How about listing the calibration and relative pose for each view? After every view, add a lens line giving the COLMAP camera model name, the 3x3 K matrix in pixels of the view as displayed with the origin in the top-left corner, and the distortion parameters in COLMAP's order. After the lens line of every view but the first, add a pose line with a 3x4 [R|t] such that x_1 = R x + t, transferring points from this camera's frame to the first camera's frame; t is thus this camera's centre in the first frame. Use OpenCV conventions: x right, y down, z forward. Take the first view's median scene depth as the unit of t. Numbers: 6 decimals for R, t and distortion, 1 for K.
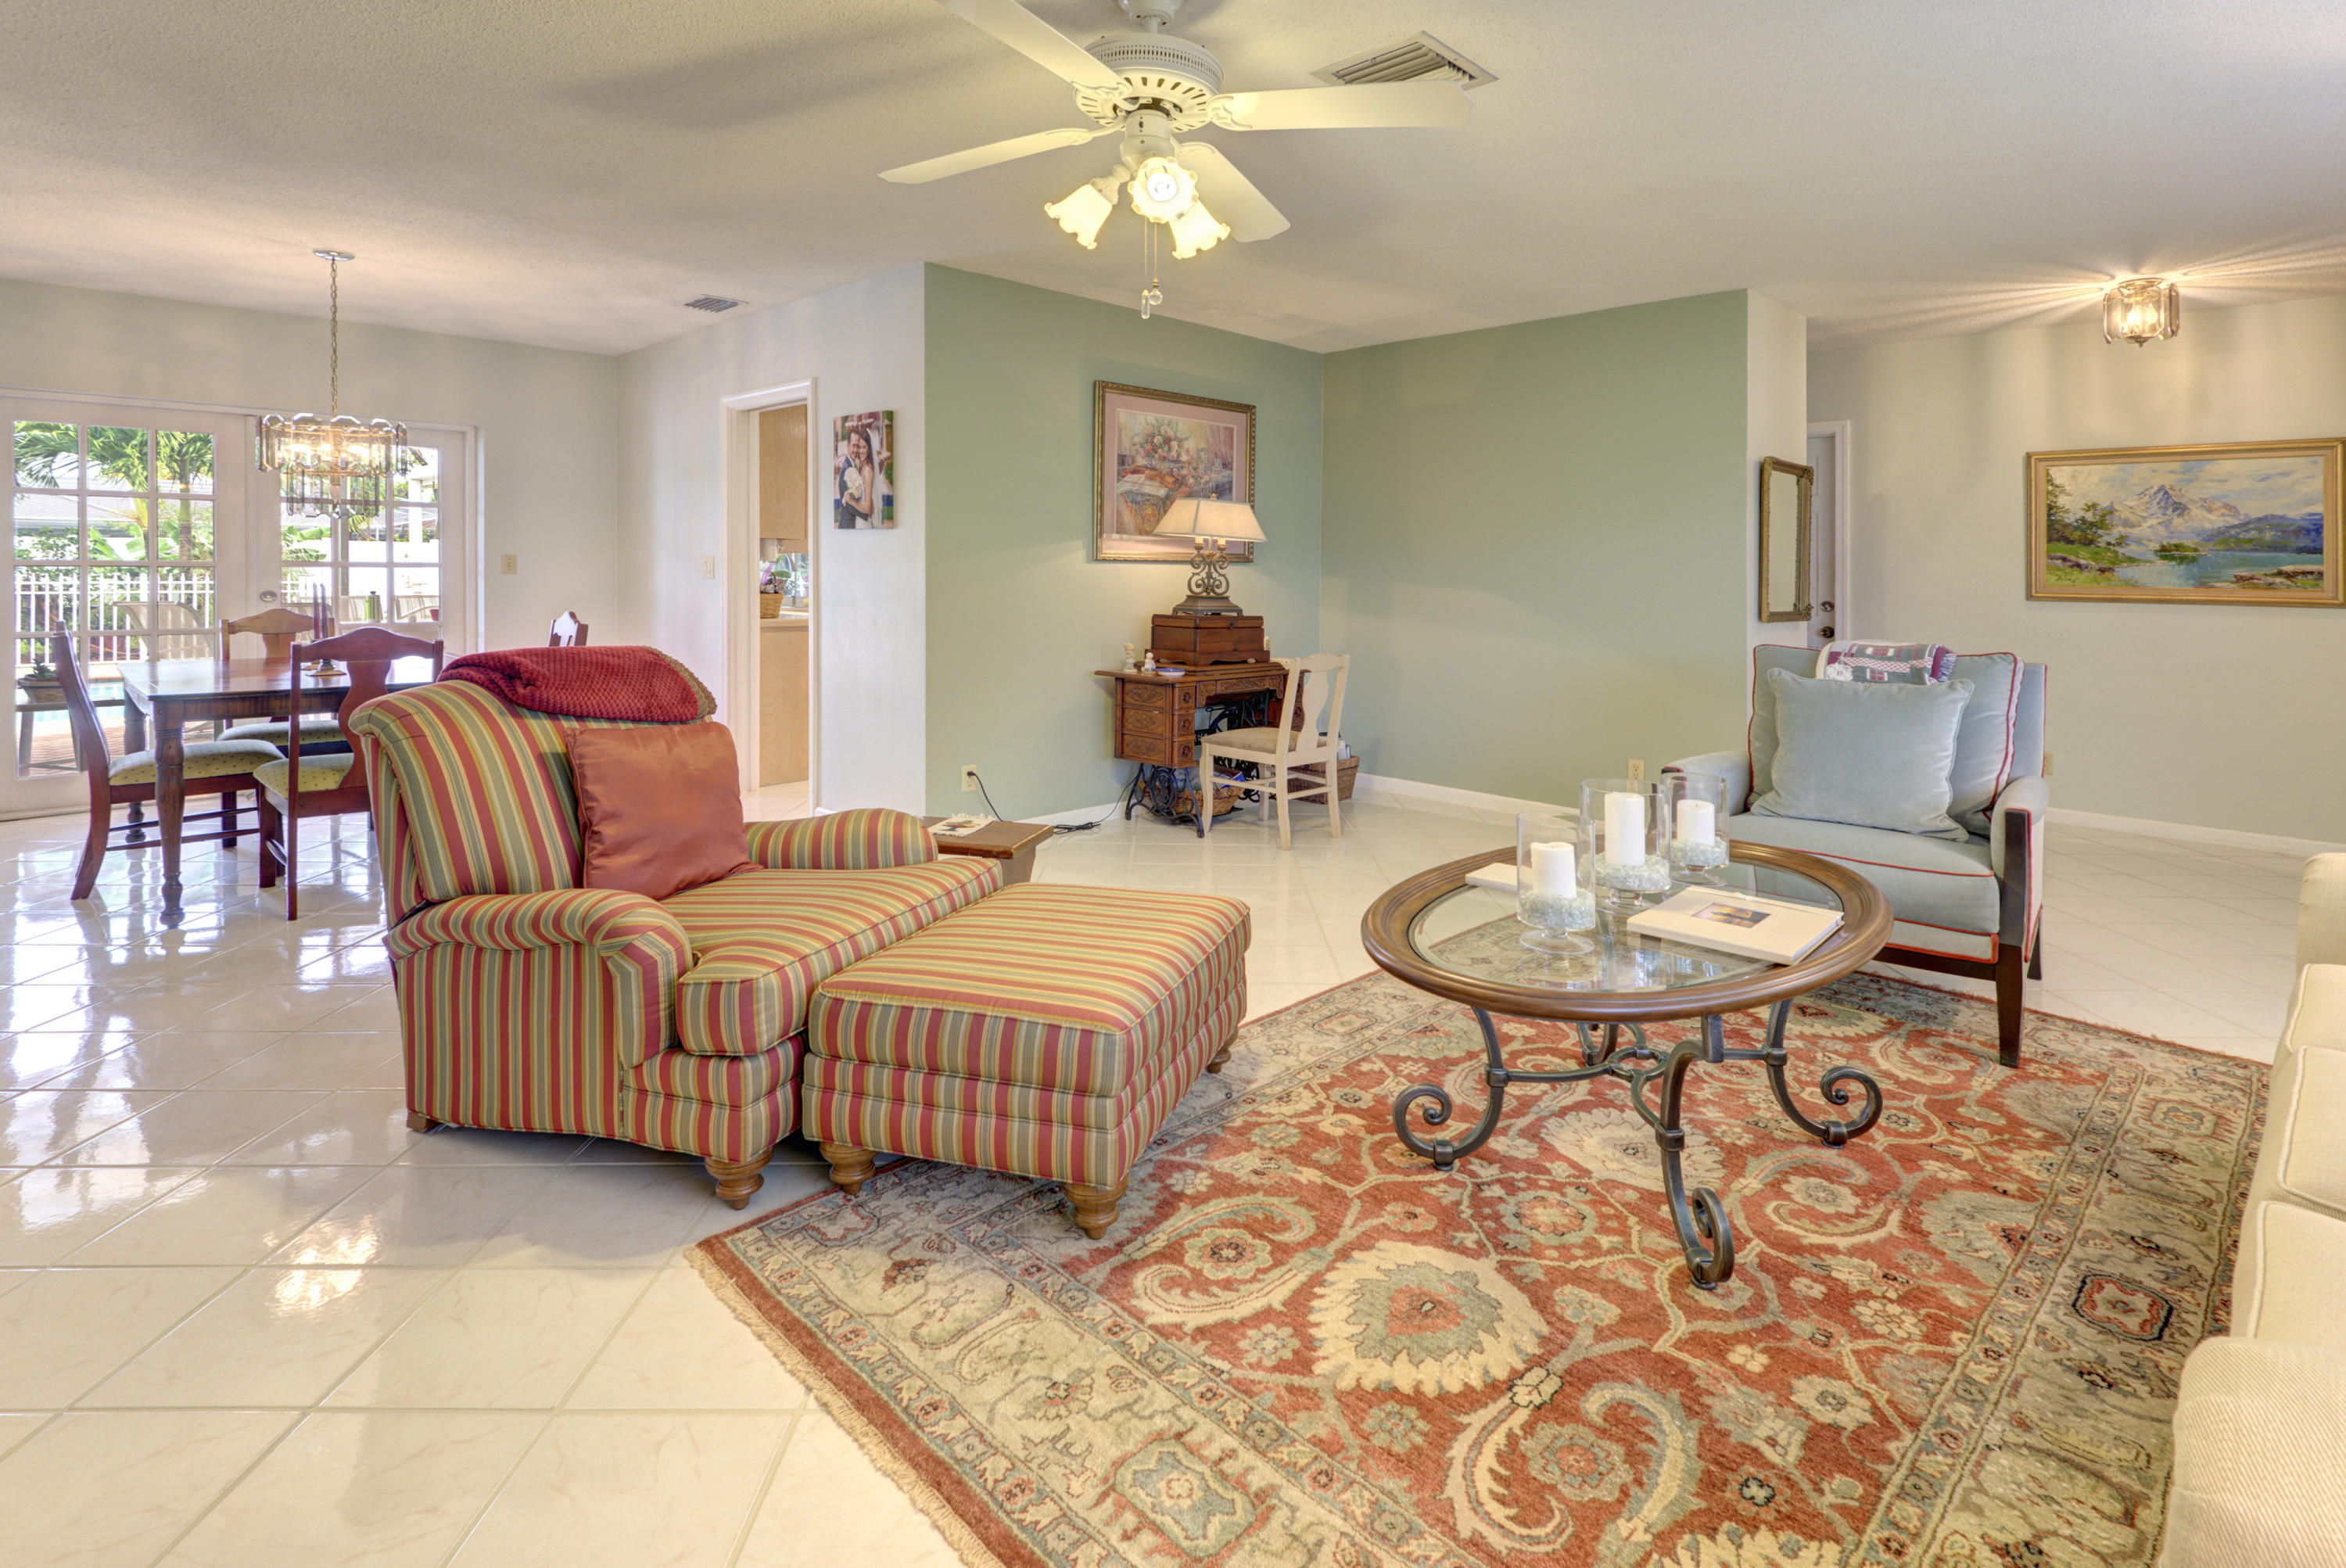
lens RADIAL K [[1106.8, 0, 1175.0], [0, 1106.8, 779.7], [0, 0, 1]] dist [0.015199, -0.002999]
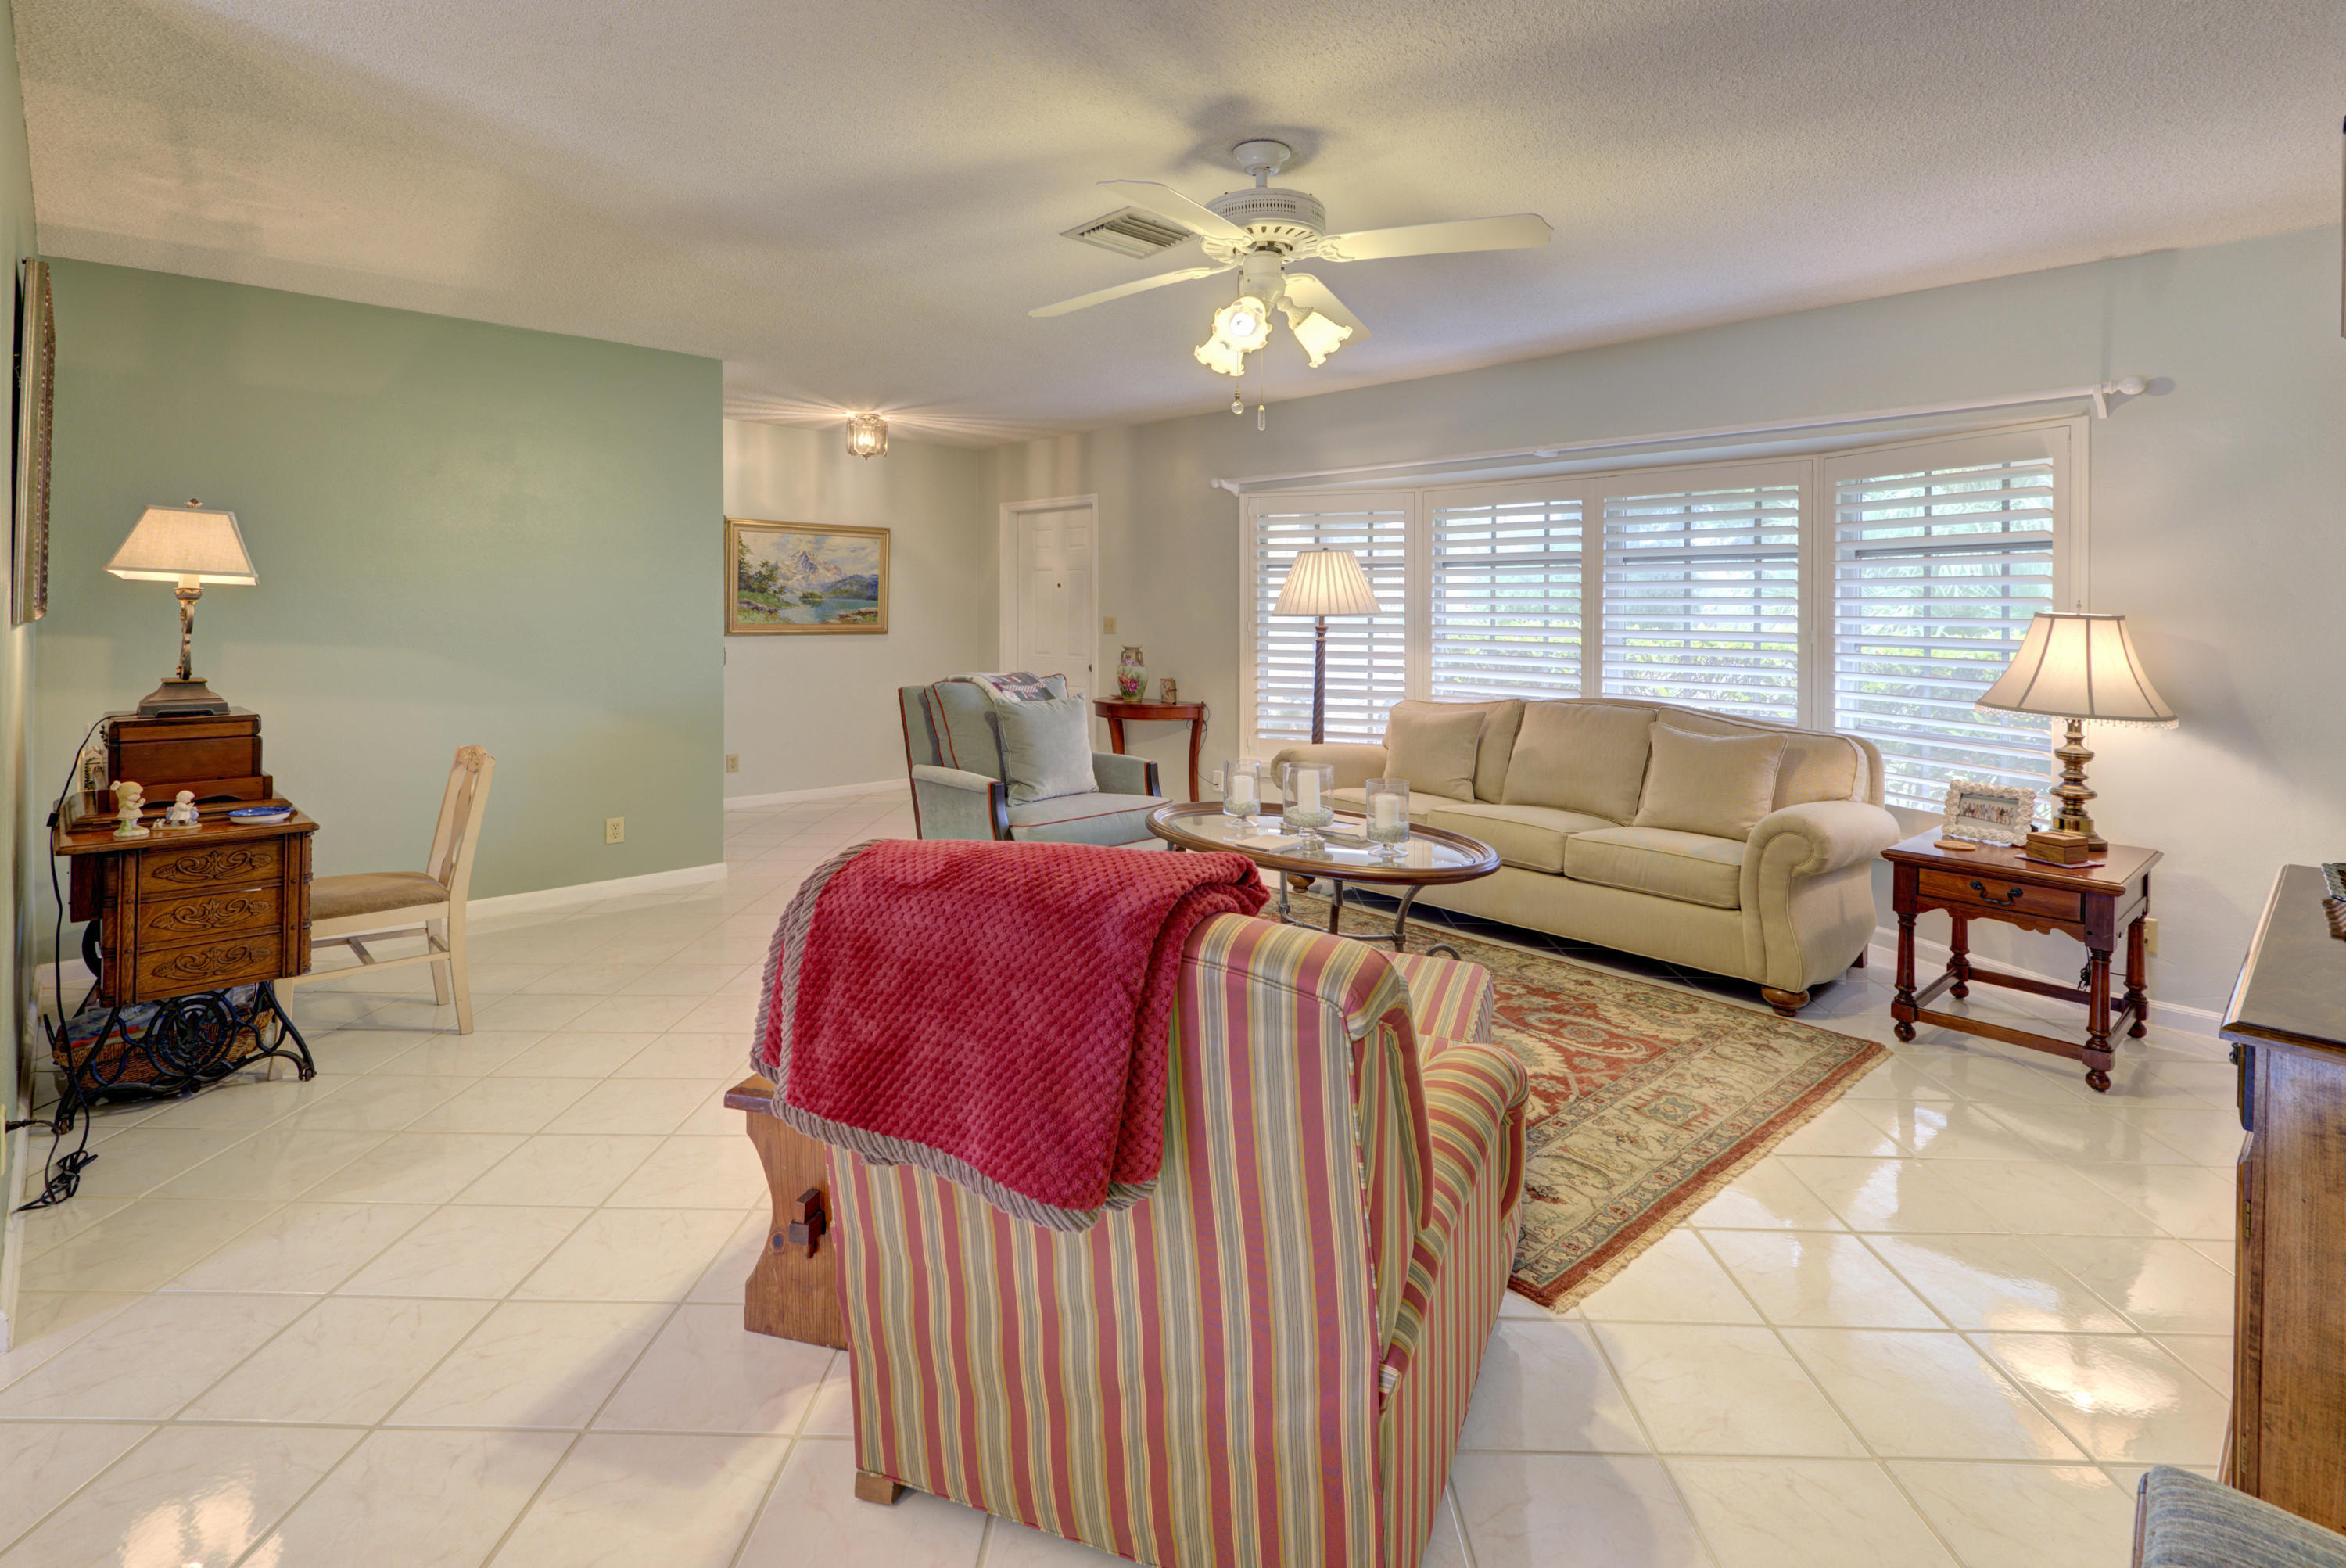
lens RADIAL K [[1222.0, 0, 1166.9], [0, 1222.0, 807.9], [0, 0, 1]] dist [-0.010183, 0.000255]
pose [[0.022145, -0.172263, 0.984802, -0.648808], [0.181791, 0.969316, 0.165466, -0.122784], [-0.983088, 0.175364, 0.052781, 0.533951]]
